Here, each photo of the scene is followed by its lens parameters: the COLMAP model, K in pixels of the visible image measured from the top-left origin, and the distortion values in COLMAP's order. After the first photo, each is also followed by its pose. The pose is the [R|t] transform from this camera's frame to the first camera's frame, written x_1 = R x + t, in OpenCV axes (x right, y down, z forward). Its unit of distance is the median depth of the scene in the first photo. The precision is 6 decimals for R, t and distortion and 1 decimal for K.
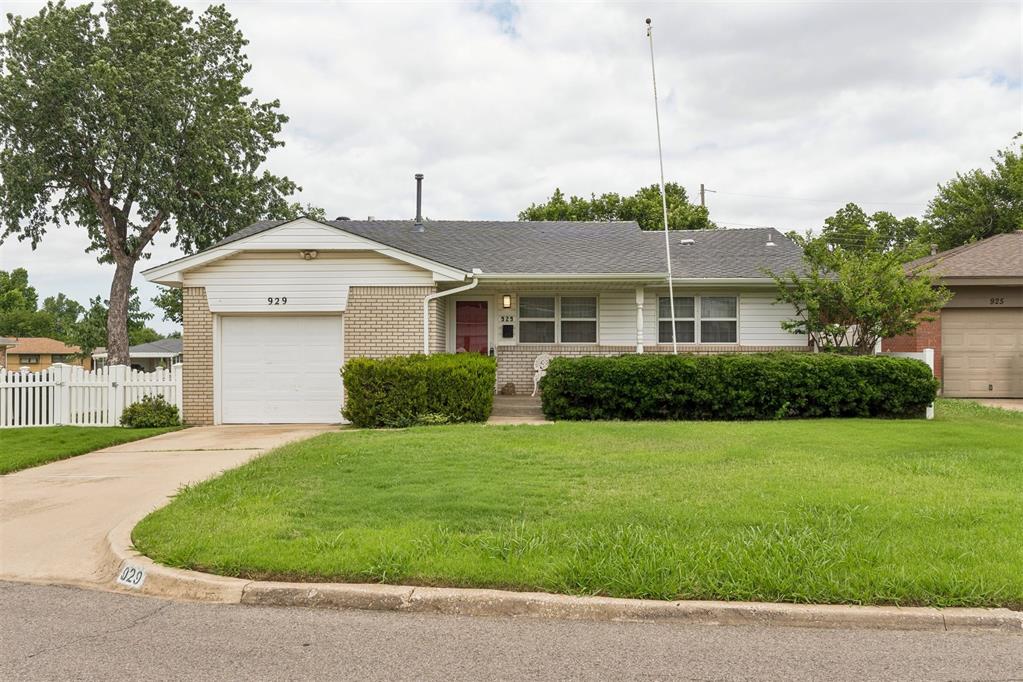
lens RADIAL K [[882.9, 0, 511.1], [0, 882.9, 343.5], [0, 0, 1]] dist [0.004102, 0.000760]
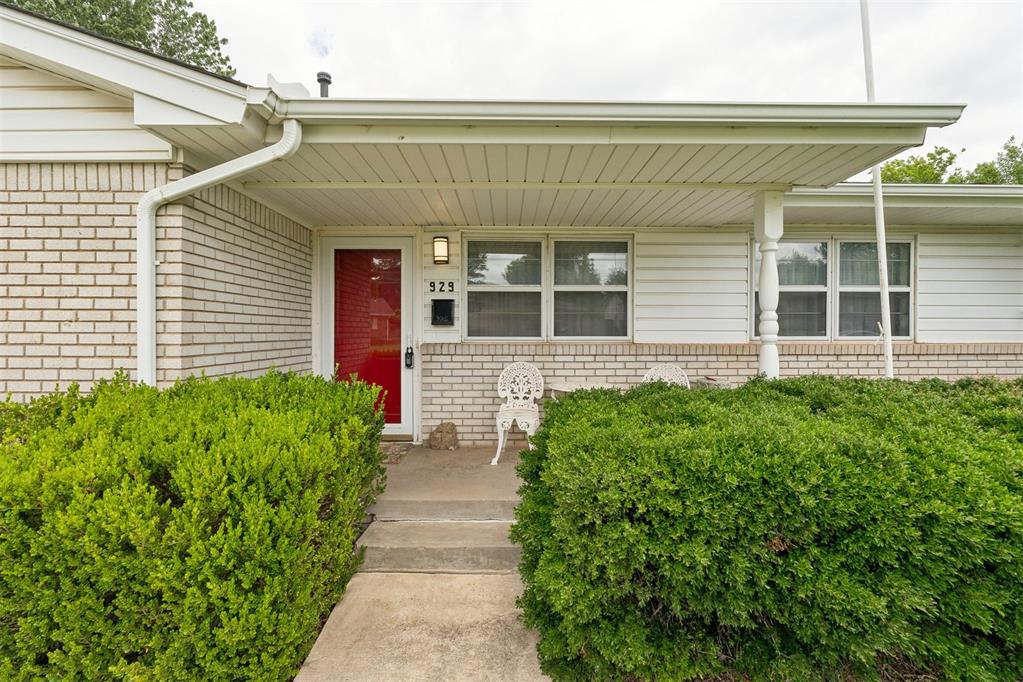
lens RADIAL K [[431.4, 0, 511.0], [0, 431.4, 337.1], [0, 0, 1]] dist [-0.002962, -0.001004]
pose [[0.998772, 0.000038, 0.049545, 0.021545], [-0.001293, 0.999679, 0.025288, -0.006589], [-0.049528, -0.025321, 0.998452, 0.768122]]
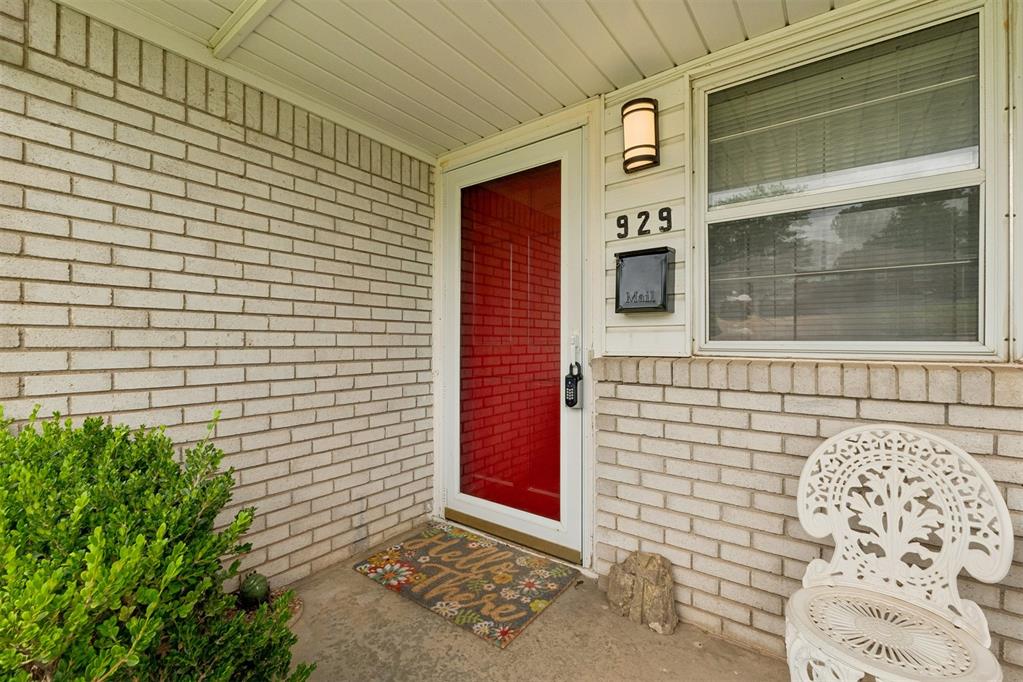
lens RADIAL K [[431.4, 0, 515.4], [0, 431.4, 341.4], [0, 0, 1]] dist [-0.002962, -0.001004]
pose [[0.824428, 0.001140, -0.565965, 0.027508], [0.006276, 0.999918, 0.011156, -0.002054], [0.565932, -0.012750, 0.824354, 0.905333]]
